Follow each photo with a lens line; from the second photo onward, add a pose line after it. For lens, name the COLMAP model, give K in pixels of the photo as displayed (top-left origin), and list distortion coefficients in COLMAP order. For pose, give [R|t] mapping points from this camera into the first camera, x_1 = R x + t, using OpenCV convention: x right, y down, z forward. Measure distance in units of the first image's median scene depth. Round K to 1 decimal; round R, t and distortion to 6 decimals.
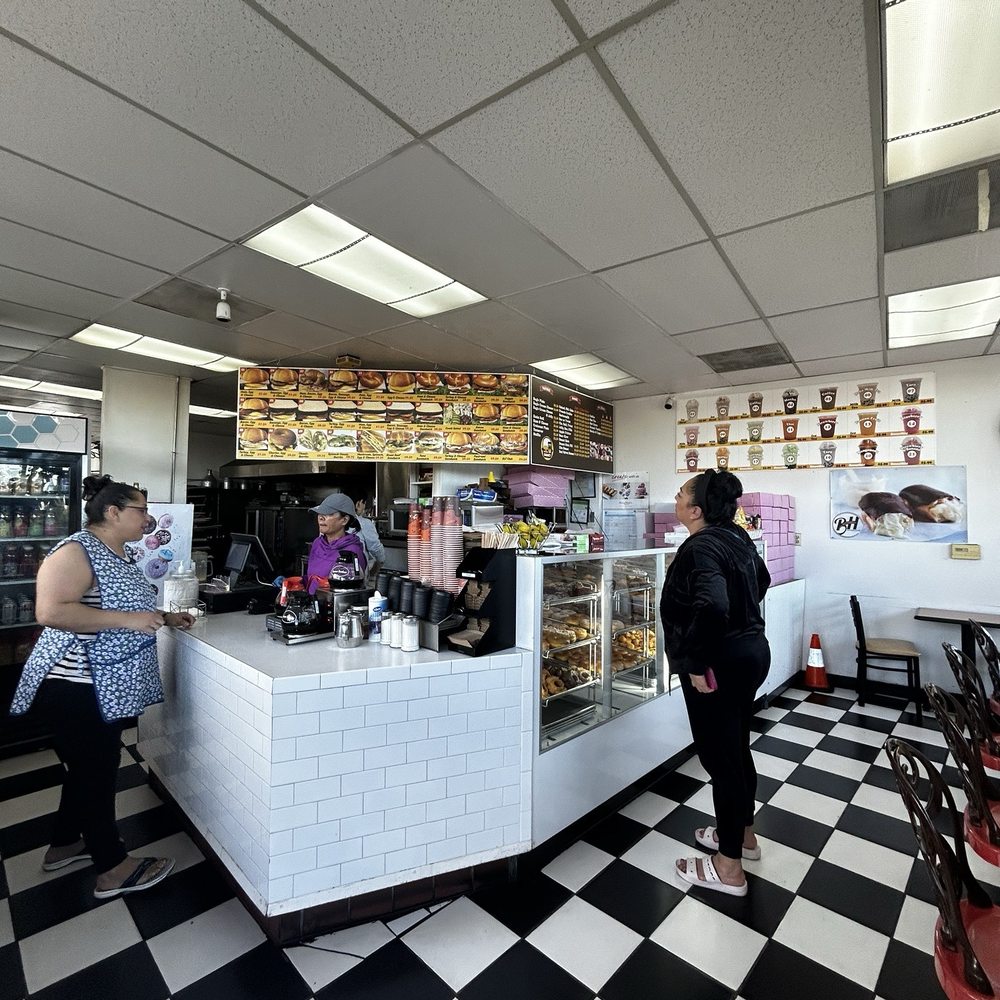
lens RADIAL K [[524.6, 0, 513.9], [0, 524.6, 505.7], [0, 0, 1]] dist [-0.000221, -0.000603]
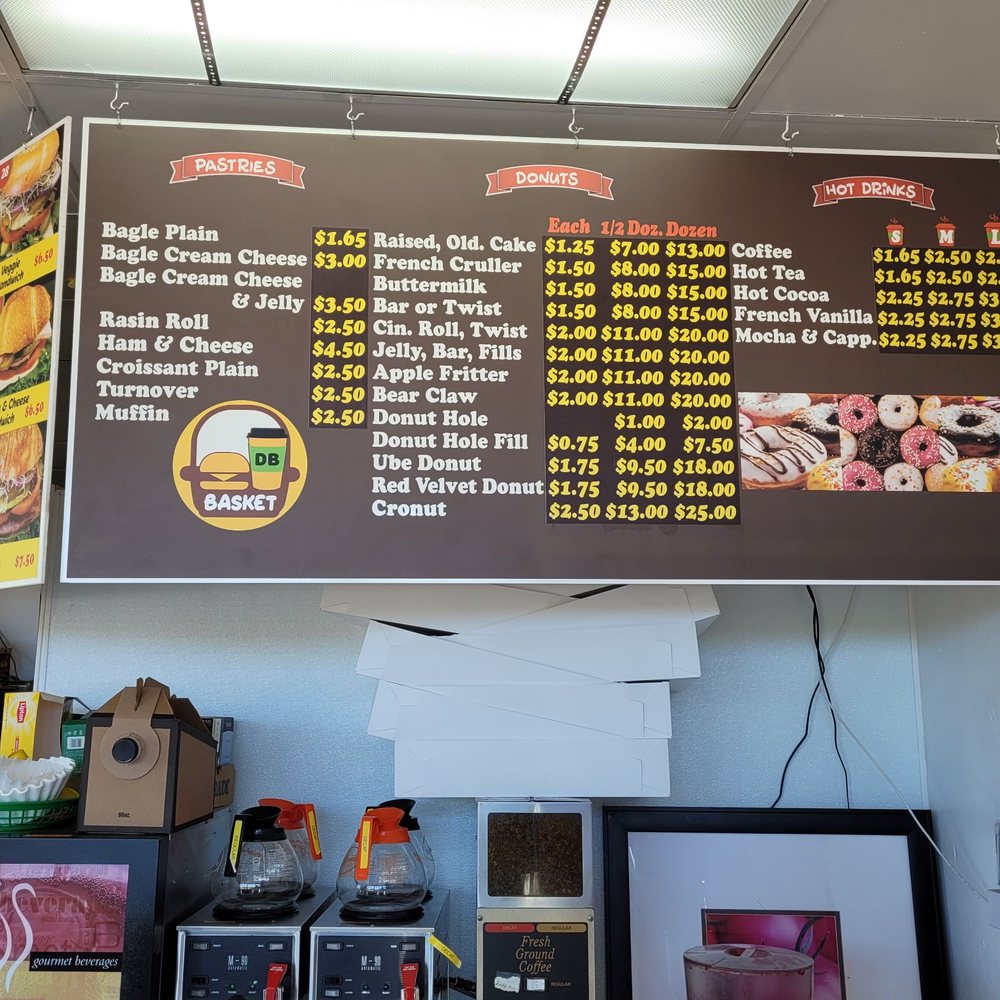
lens RADIAL K [[1024.6, 0, 500.0], [0, 1024.6, 500.0], [0, 0, 1]] dist [0.018778, 0.016408]
pose [[0.679491, -0.123087, -0.723286, 0.397793], [0.024593, 0.989094, -0.145217, -0.053063], [0.733272, 0.080886, 0.675107, 0.883984]]
